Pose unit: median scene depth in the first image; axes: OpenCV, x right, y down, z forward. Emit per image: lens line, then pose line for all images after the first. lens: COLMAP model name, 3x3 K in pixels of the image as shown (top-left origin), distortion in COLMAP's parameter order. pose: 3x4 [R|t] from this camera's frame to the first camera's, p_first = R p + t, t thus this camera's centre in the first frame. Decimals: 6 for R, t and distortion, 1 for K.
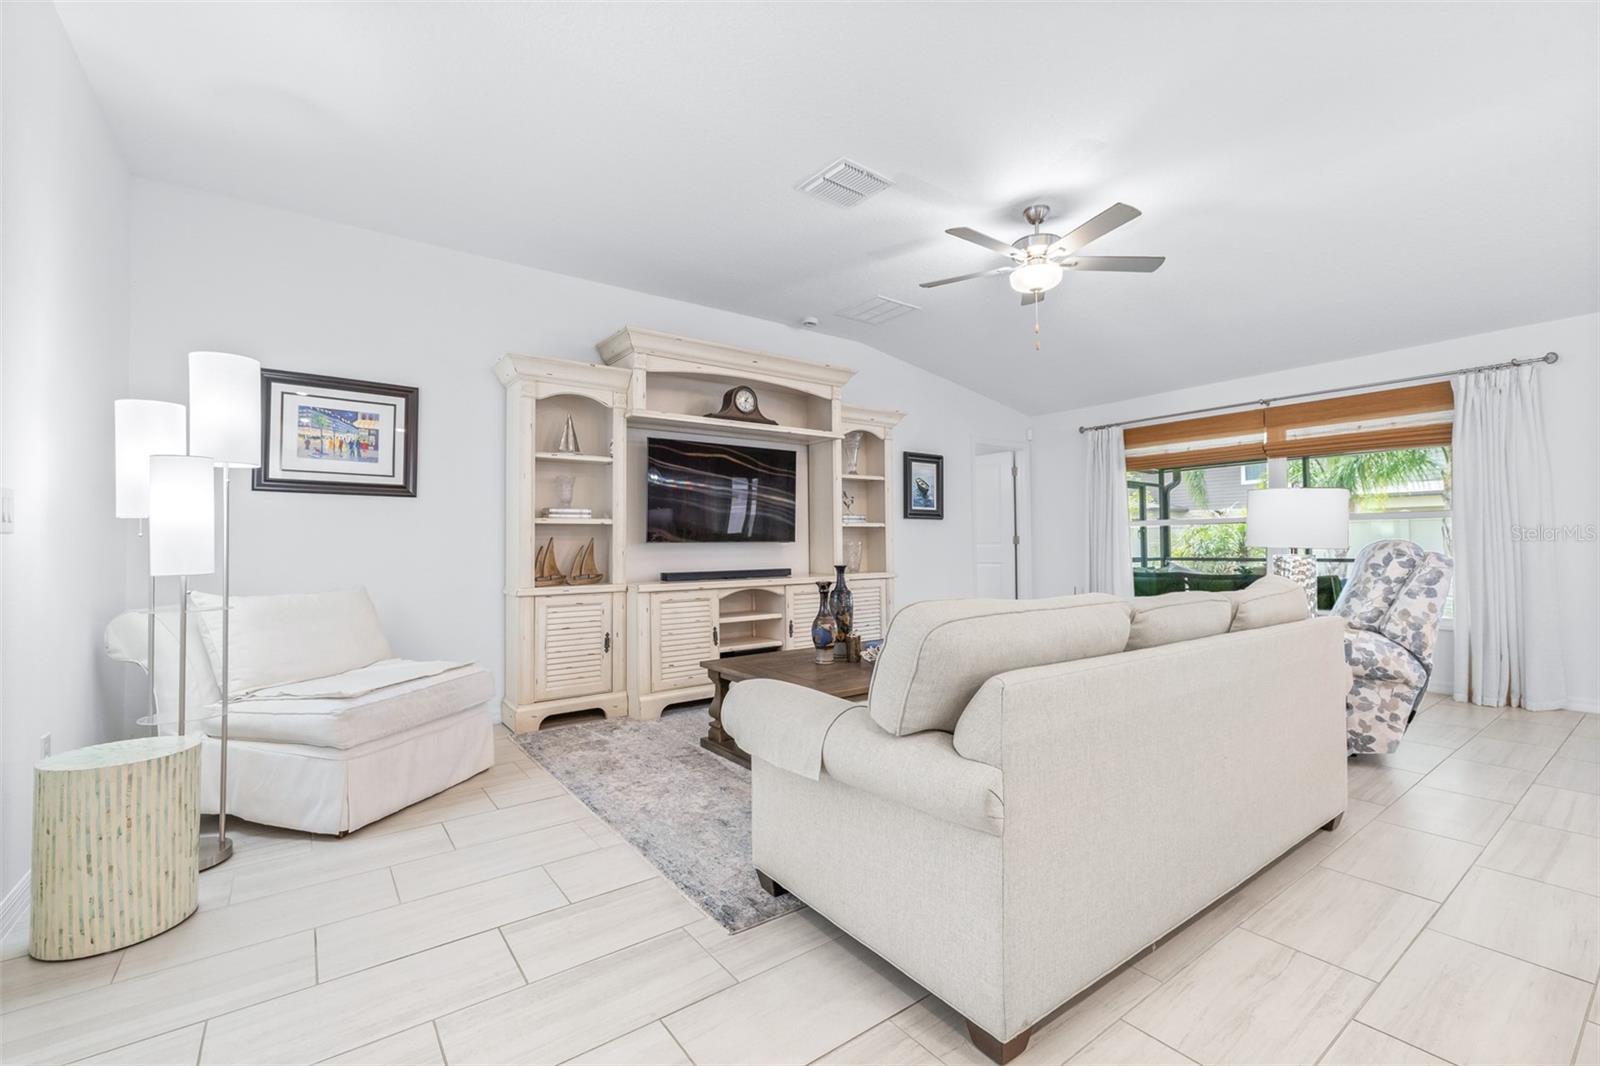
lens RADIAL K [[680.5, 0, 801.6], [0, 680.5, 525.8], [0, 0, 1]] dist [0.000865, -0.000567]
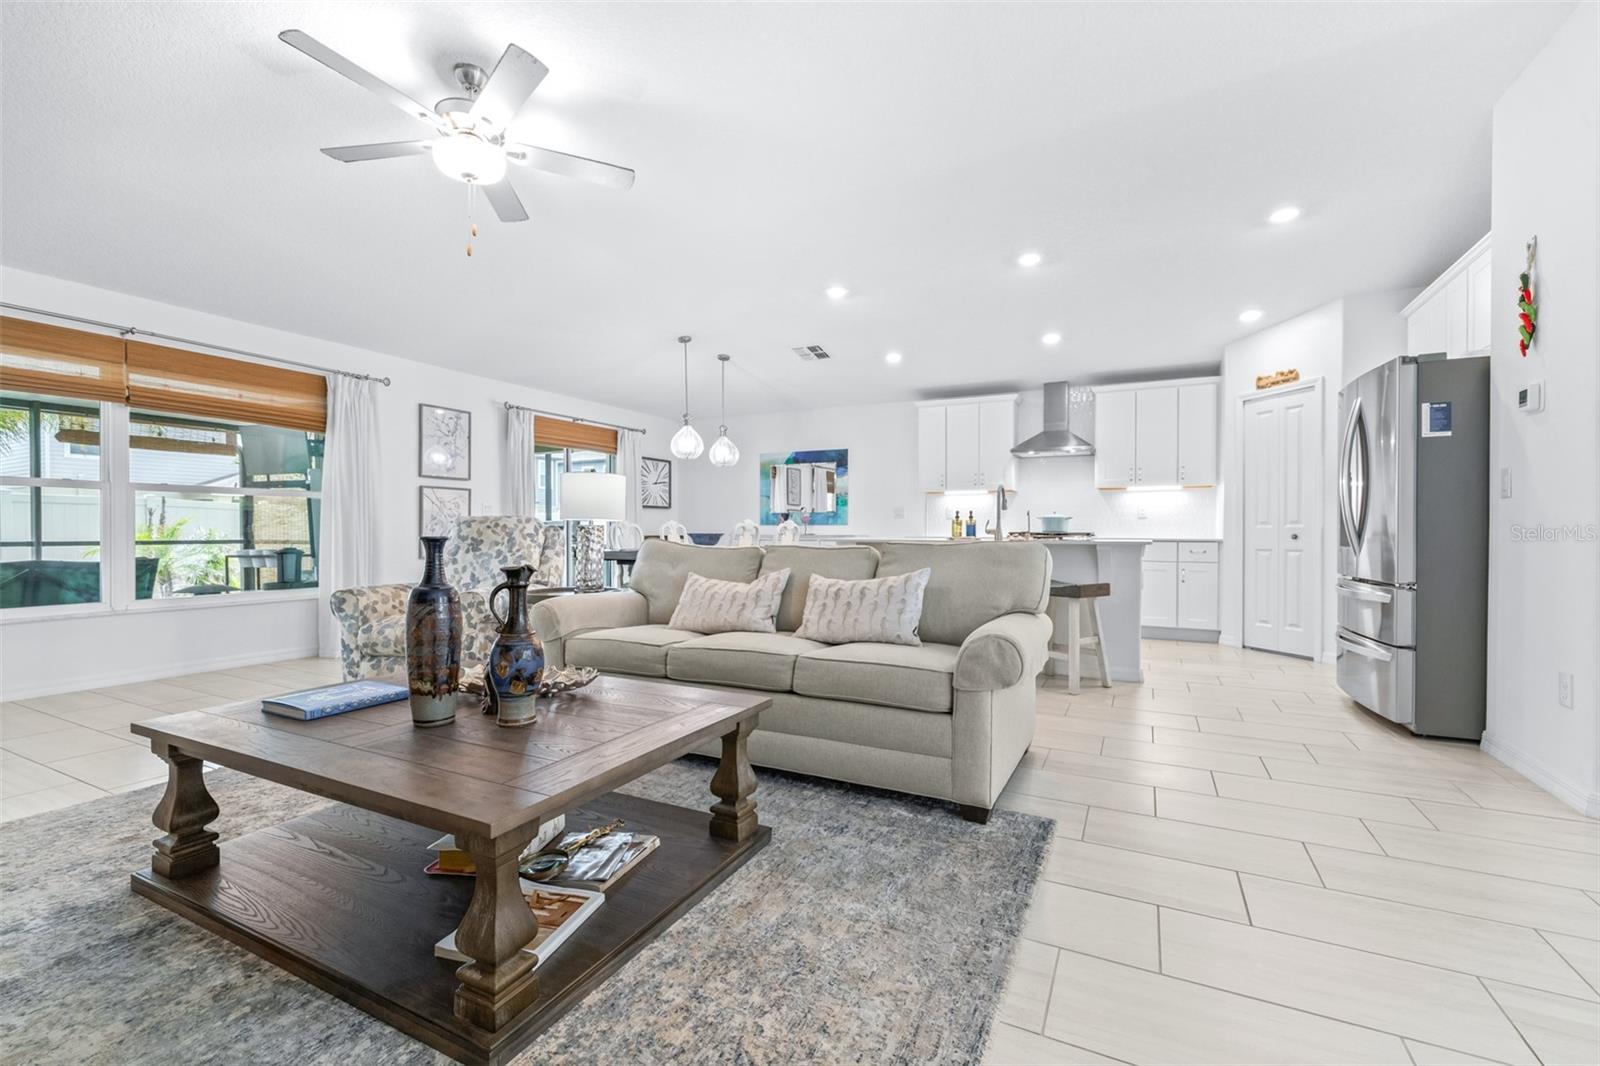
lens RADIAL K [[680.5, 0, 801.3], [0, 680.5, 535.7], [0, 0, 1]] dist [0.000865, -0.000567]
pose [[-0.450212, 0.000538, 0.892922, -0.434900], [-0.025819, 0.999574, -0.013620, 0.049083], [-0.892548, -0.029187, -0.450006, 0.853263]]
